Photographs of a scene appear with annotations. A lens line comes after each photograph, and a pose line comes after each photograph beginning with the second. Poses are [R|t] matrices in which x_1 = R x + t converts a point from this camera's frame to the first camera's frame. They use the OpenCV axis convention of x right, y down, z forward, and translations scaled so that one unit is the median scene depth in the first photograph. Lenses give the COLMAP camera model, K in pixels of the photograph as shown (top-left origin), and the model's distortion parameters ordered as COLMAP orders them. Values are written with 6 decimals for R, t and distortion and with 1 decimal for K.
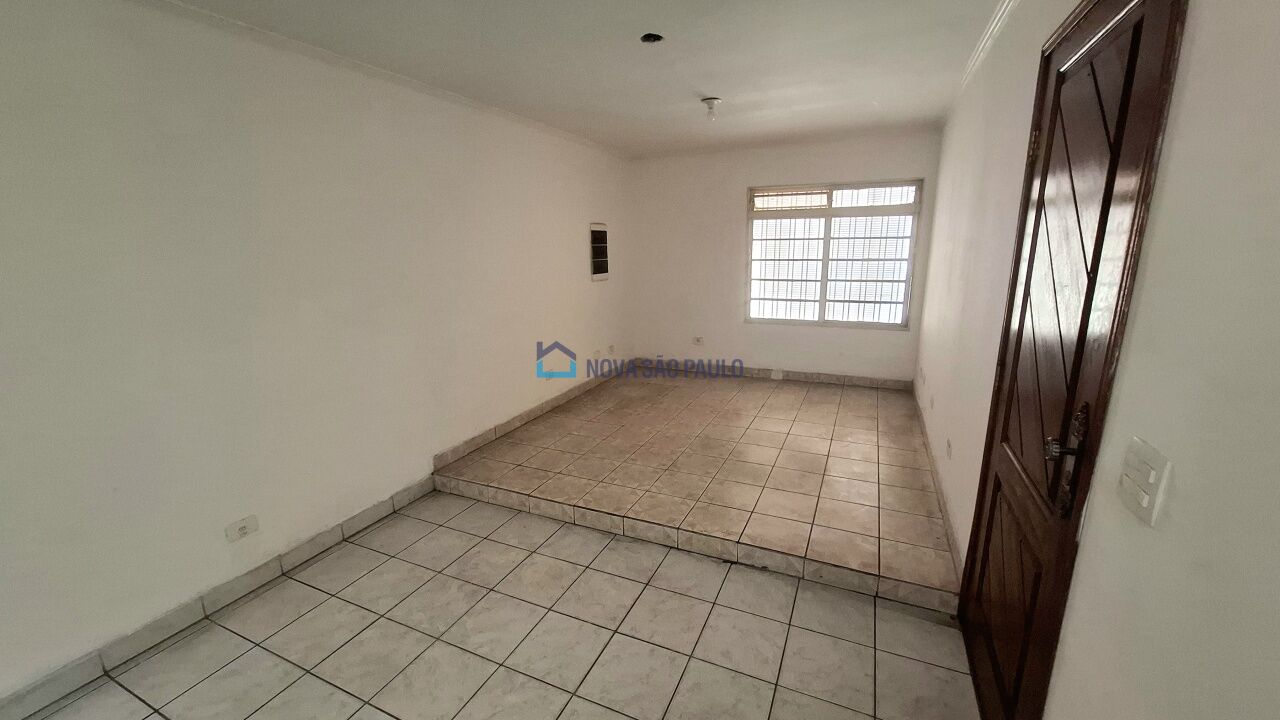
lens RADIAL K [[514.1, 0, 640.0], [0, 514.1, 360.0], [0, 0, 1]] dist [0.013159, 0.000043]
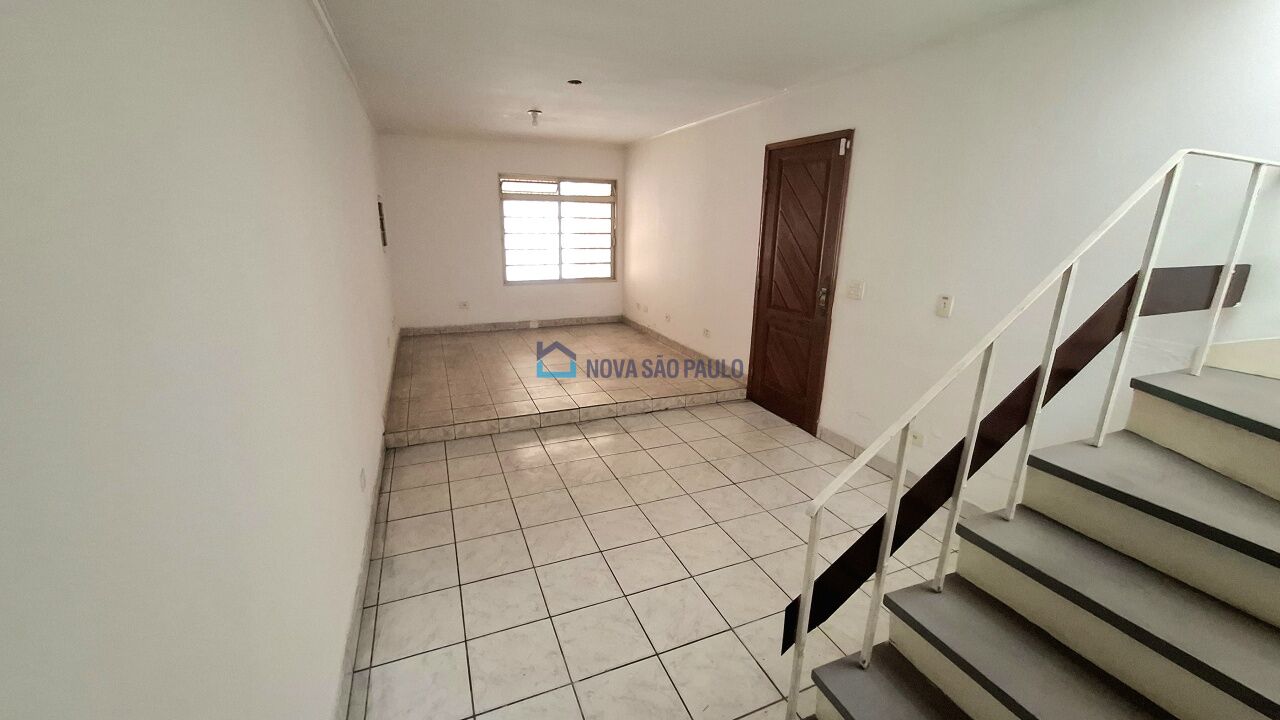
lens RADIAL K [[509.3, 0, 640.0], [0, 509.3, 360.0], [0, 0, 1]] dist [-0.010258, 0.000106]
pose [[0.680978, -0.170391, 0.712205, -0.526207], [0.140273, 0.984896, 0.101509, 0.027662], [-0.718743, 0.030778, 0.694594, -0.070870]]
